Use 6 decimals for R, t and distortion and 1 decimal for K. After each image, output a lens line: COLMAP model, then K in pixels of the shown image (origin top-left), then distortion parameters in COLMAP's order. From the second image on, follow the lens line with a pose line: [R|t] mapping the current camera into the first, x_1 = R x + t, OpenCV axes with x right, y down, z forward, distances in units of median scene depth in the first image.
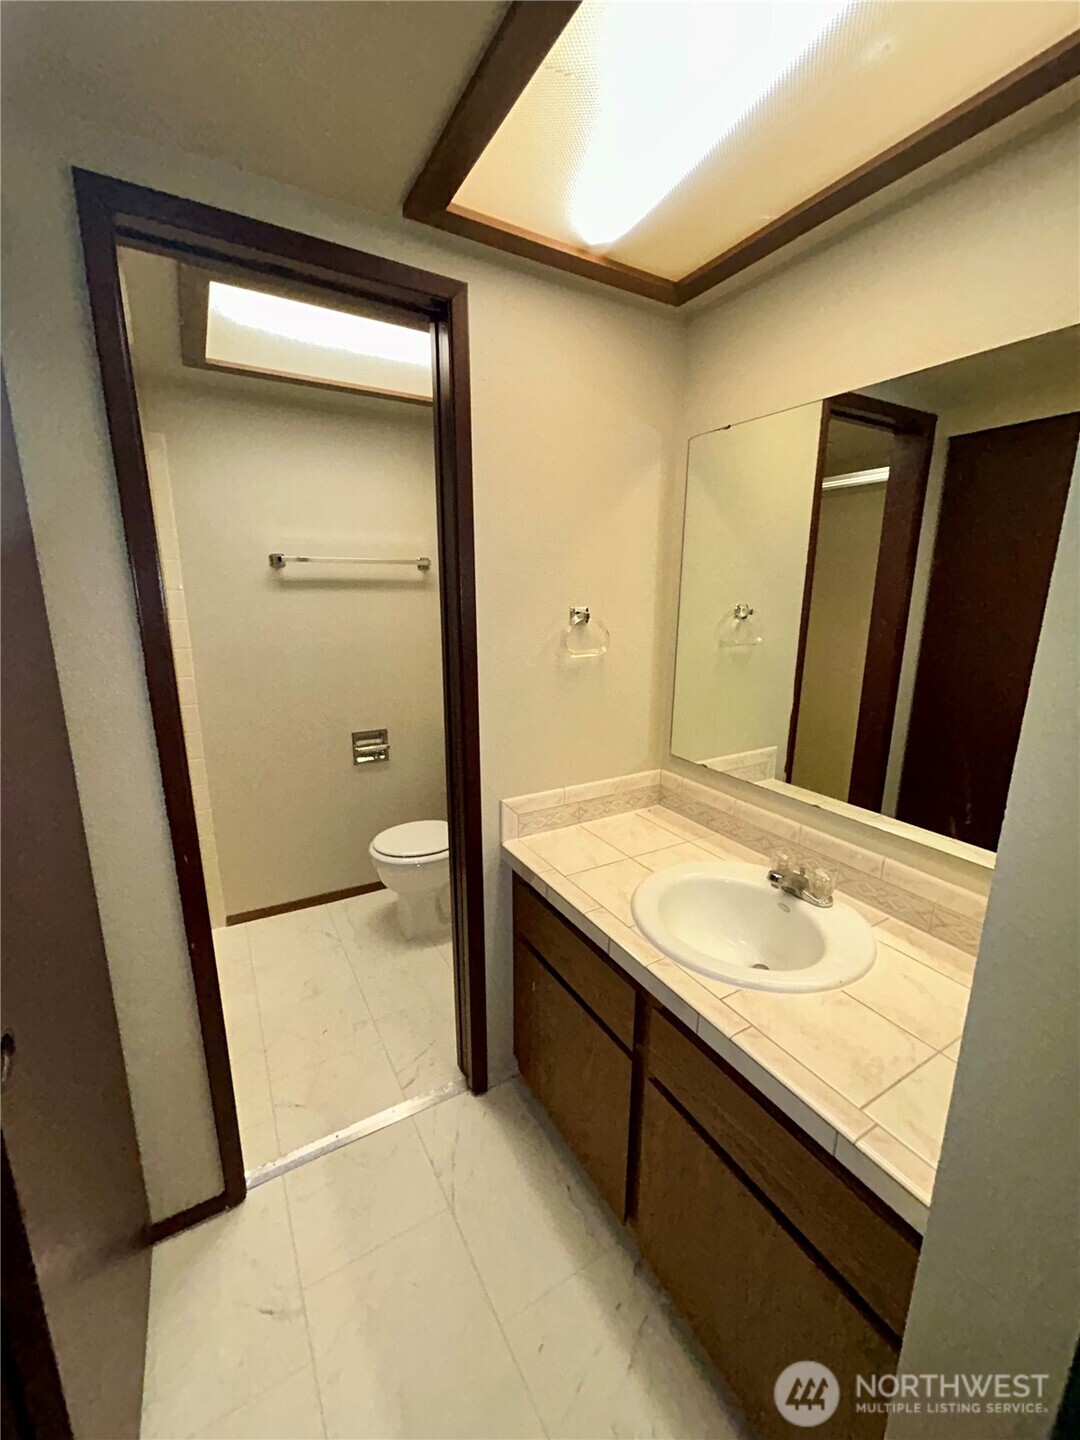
lens RADIAL K [[582.1, 0, 544.6], [0, 582.1, 722.3], [0, 0, 1]] dist [0.002467, -0.000124]
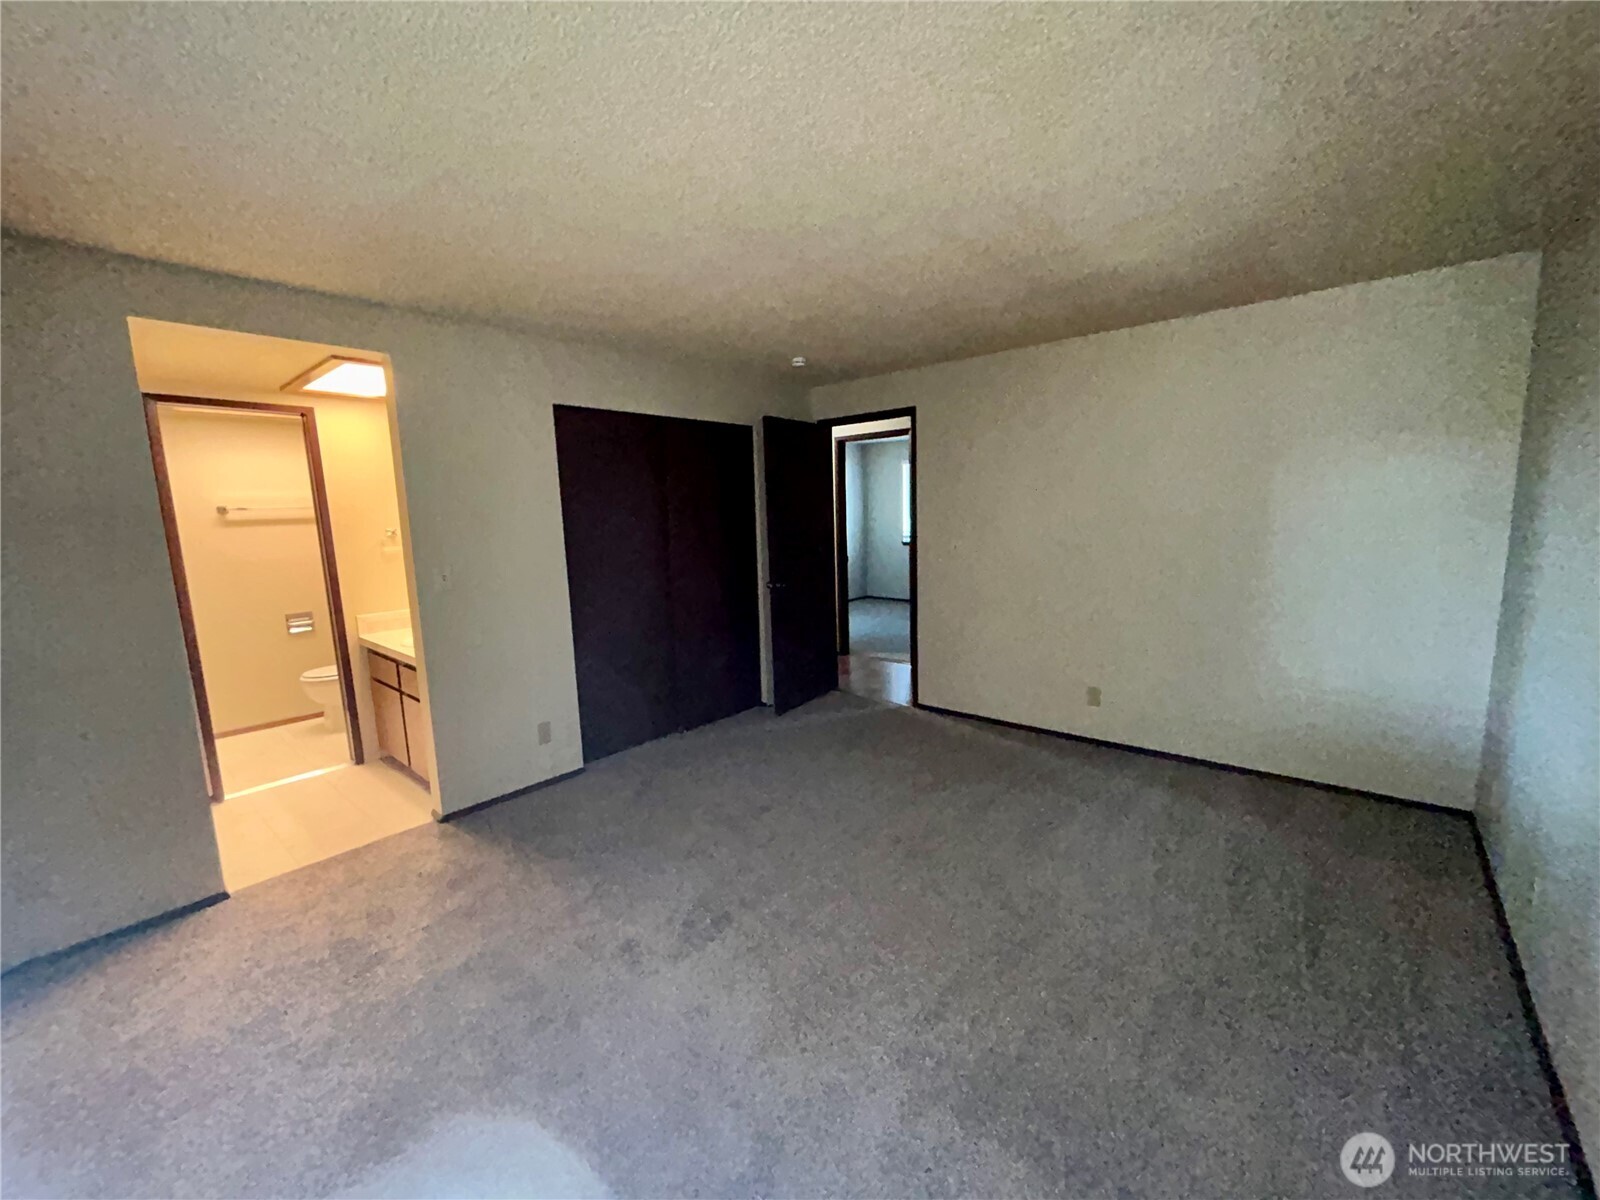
lens RADIAL K [[646.8, 0, 798.4], [0, 646.8, 597.4], [0, 0, 1]] dist [0.002467, -0.000124]
pose [[0.946537, -0.080908, 0.312285, 0.692762], [0.109616, 0.991105, -0.075469, 0.399351], [-0.303401, 0.105665, 0.946986, -1.713419]]
